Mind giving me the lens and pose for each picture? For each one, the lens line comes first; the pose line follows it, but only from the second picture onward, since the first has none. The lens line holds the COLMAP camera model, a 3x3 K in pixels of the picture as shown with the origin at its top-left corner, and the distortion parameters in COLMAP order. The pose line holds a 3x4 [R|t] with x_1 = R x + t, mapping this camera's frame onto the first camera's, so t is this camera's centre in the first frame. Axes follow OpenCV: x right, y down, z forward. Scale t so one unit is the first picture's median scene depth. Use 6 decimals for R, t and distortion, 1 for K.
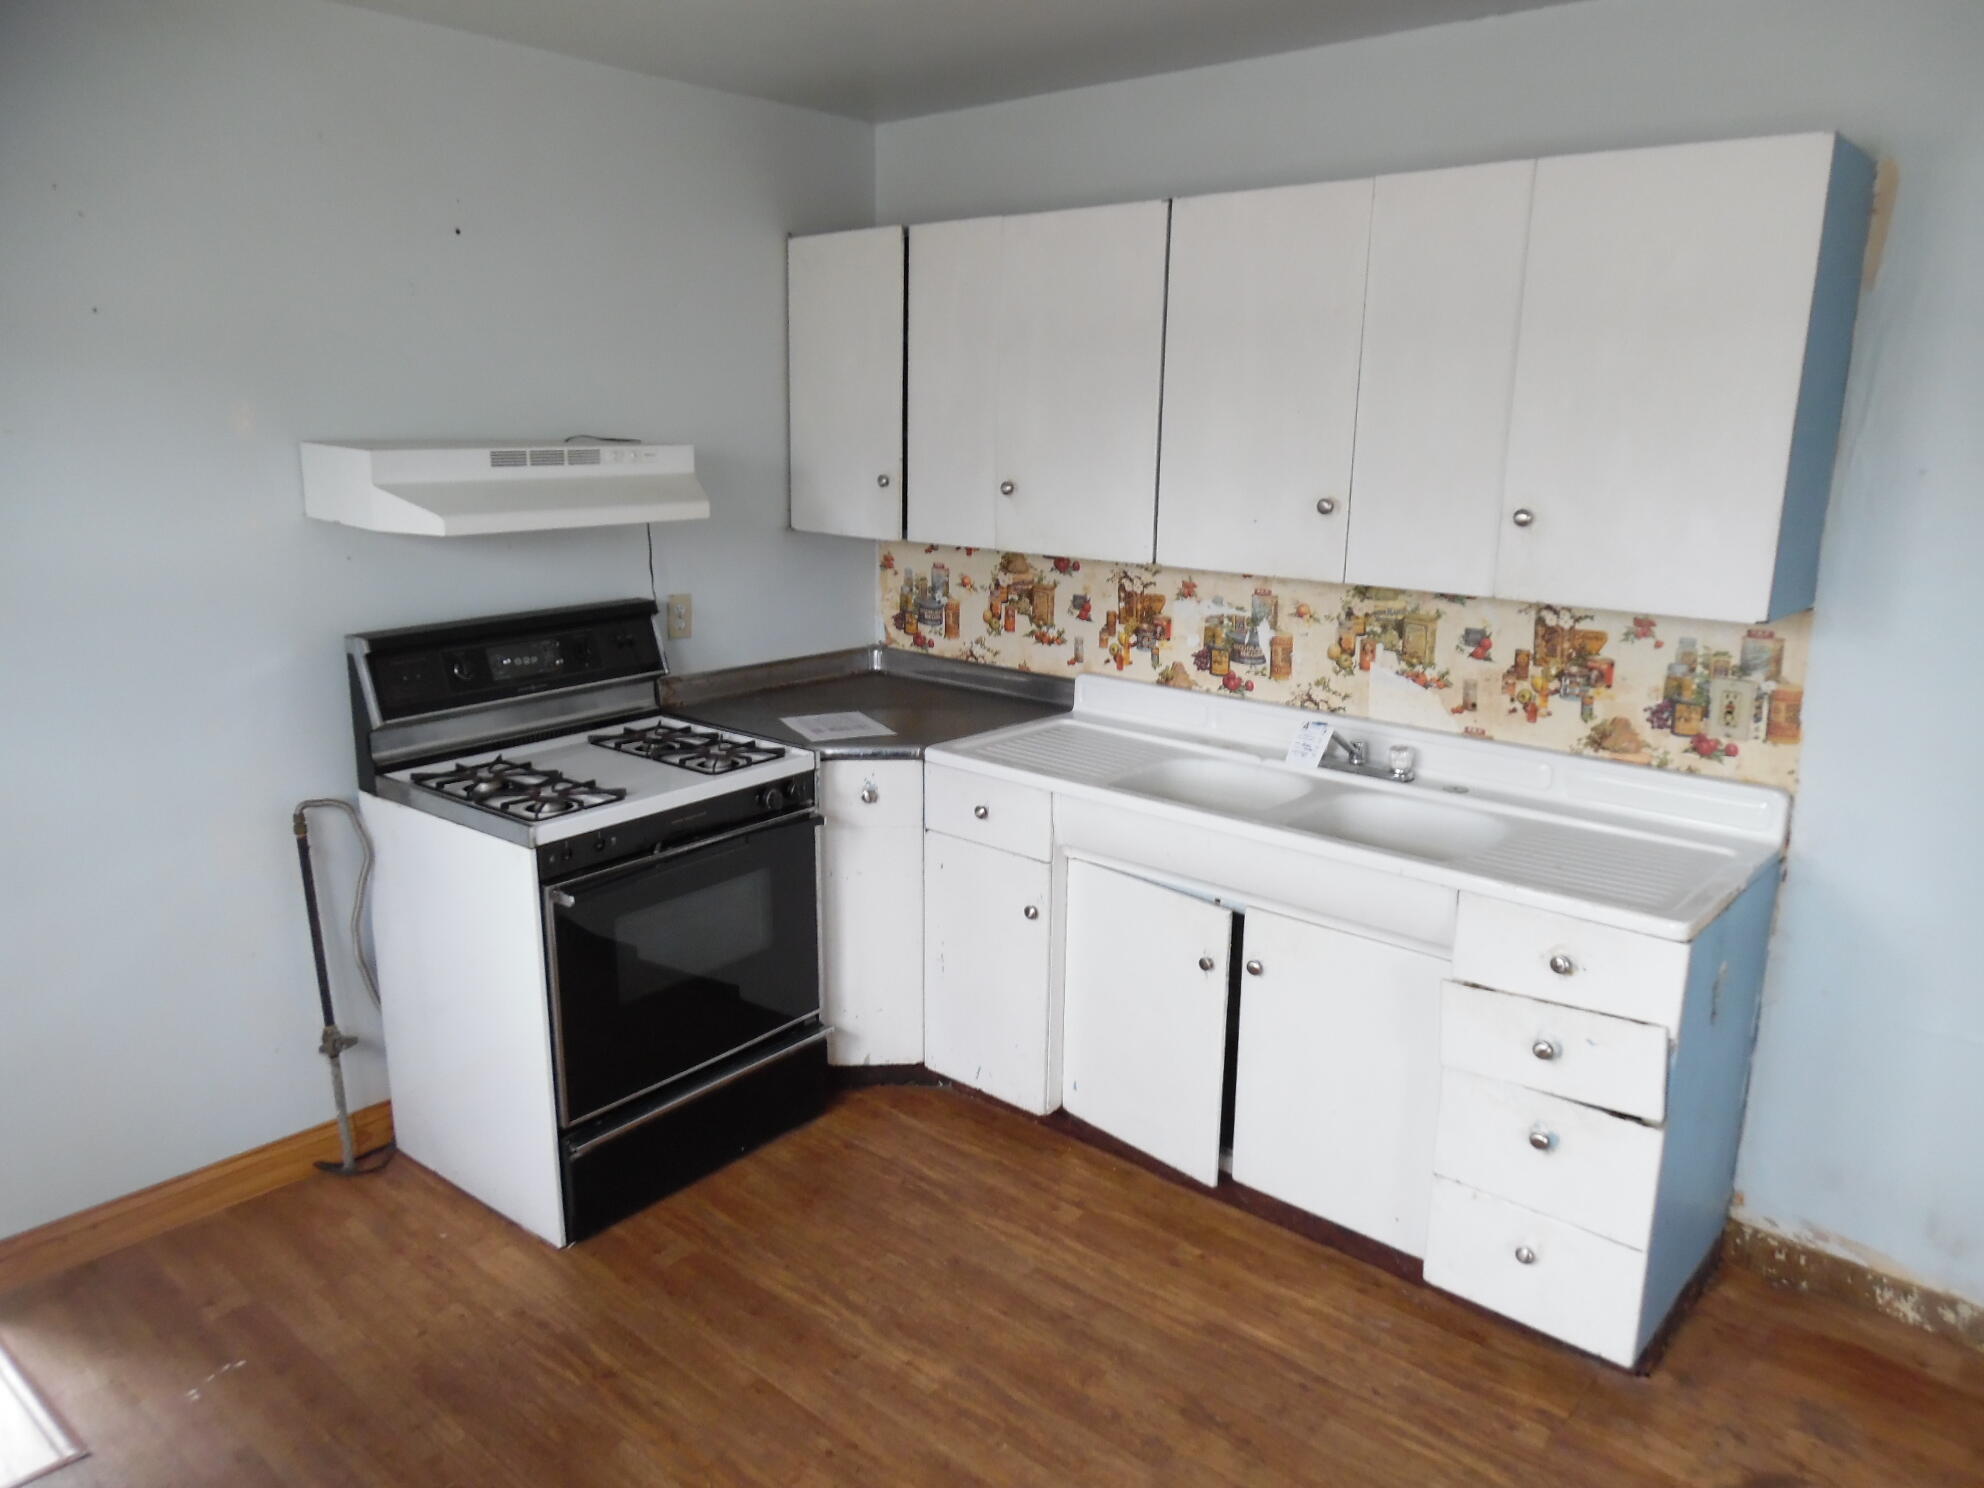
lens RADIAL K [[1454.4, 0, 992.0], [0, 1454.4, 744.0], [0, 0, 1]] dist [0.010844, 0.003944]
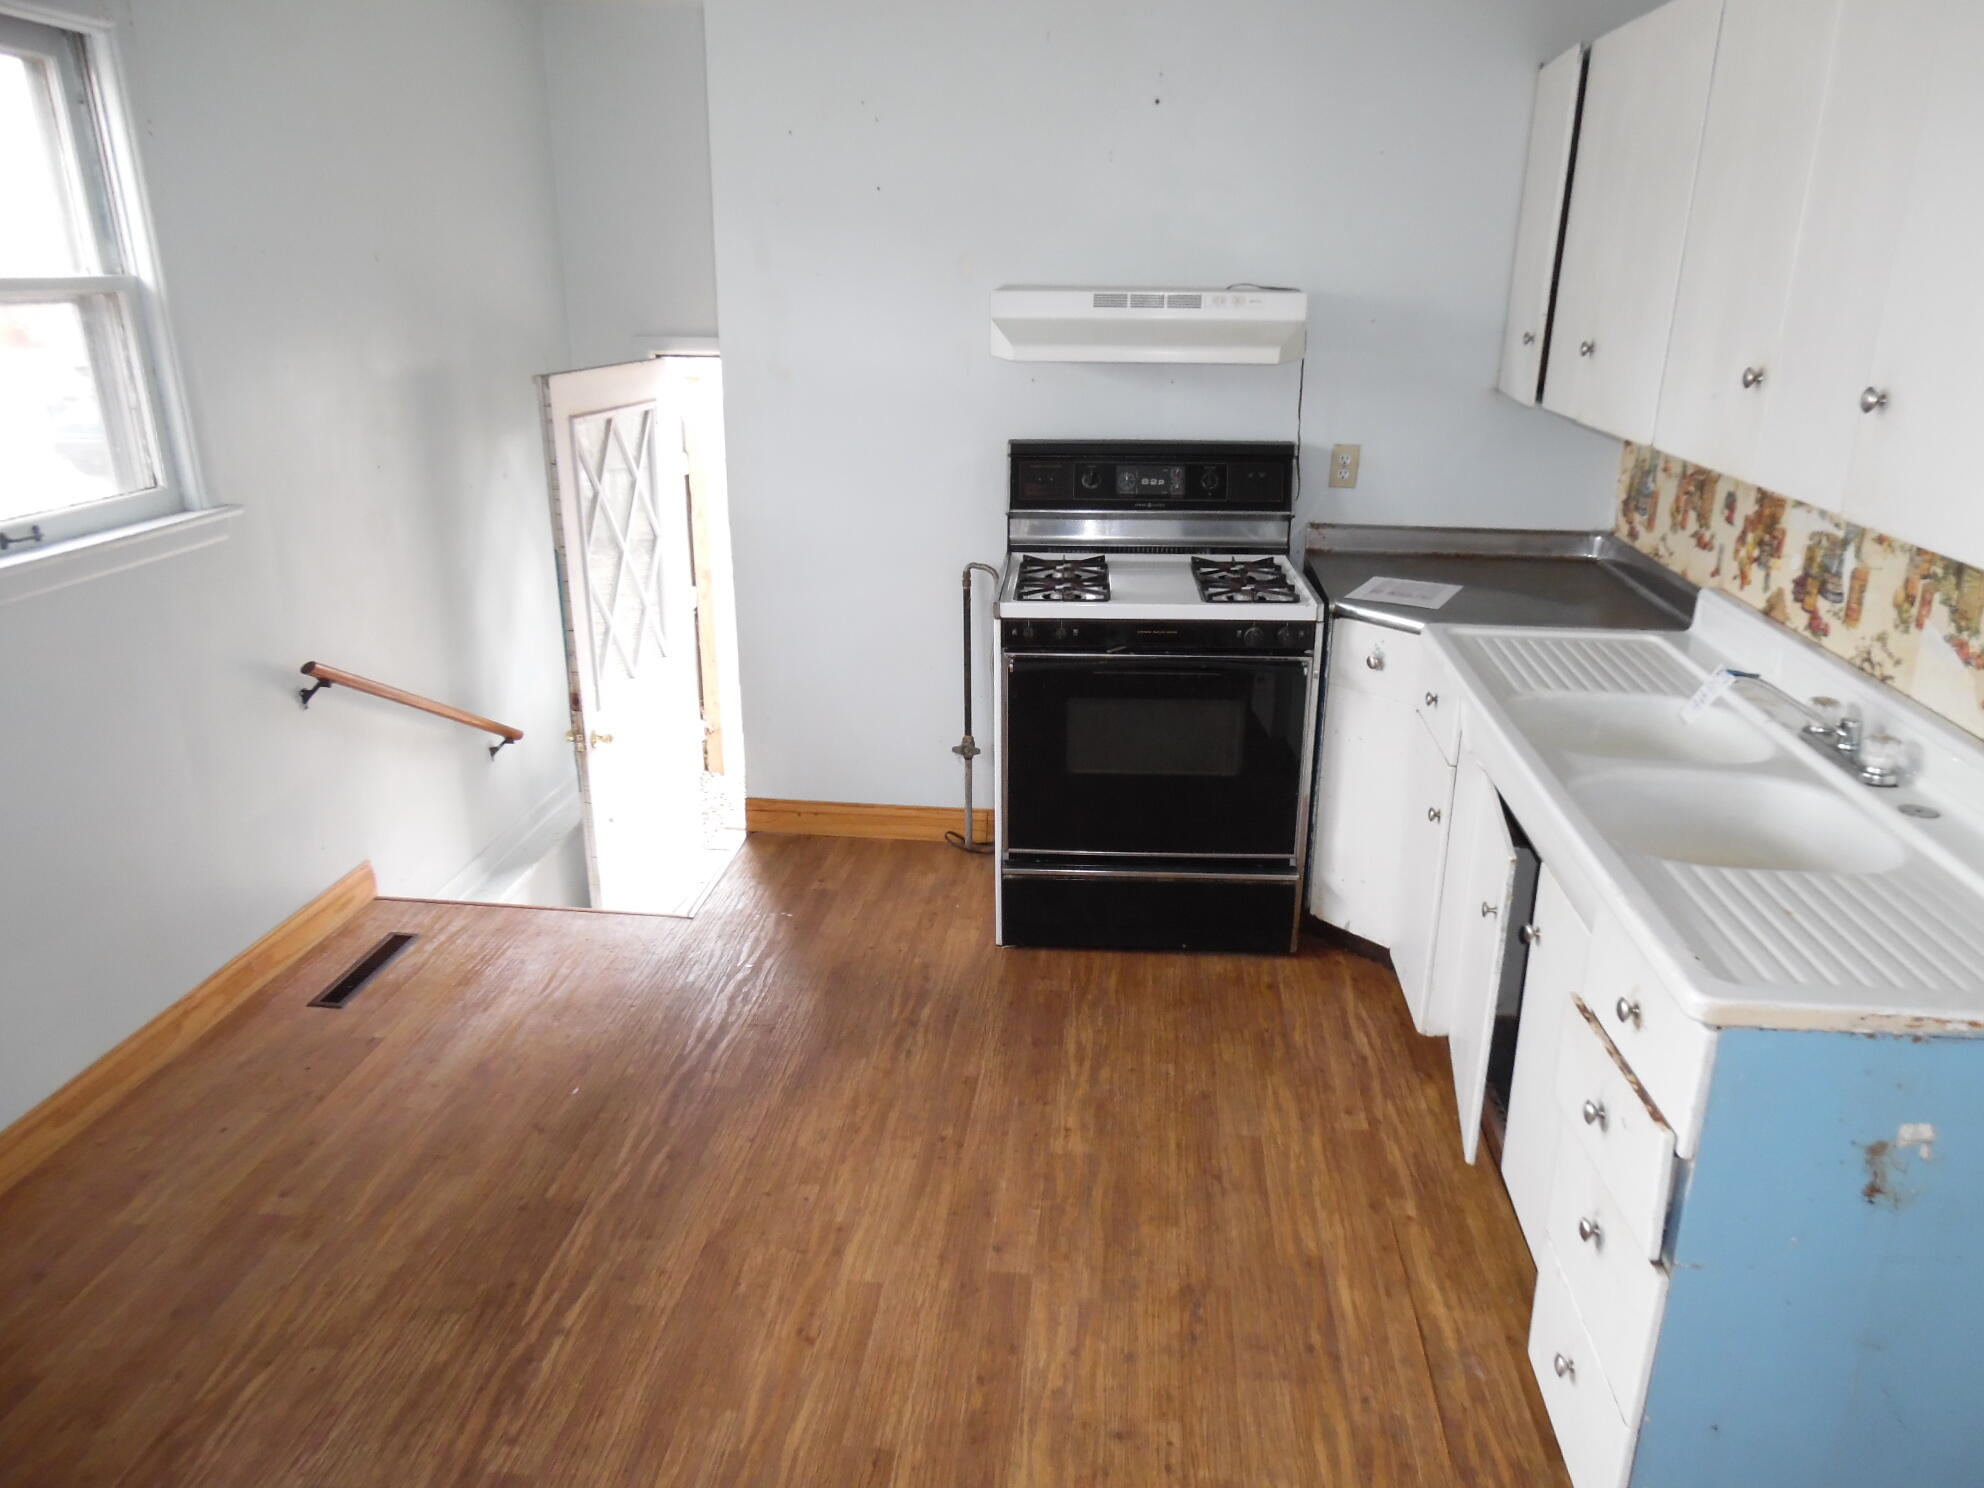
lens RADIAL K [[1435.2, 0, 992.0], [0, 1435.2, 744.0], [0, 0, 1]] dist [-0.000610, 0.007006]
pose [[0.564530, 0.256103, -0.784677, 0.563379], [-0.191101, 0.965371, 0.177592, -0.034658], [0.802986, 0.049697, 0.593922, 0.232735]]
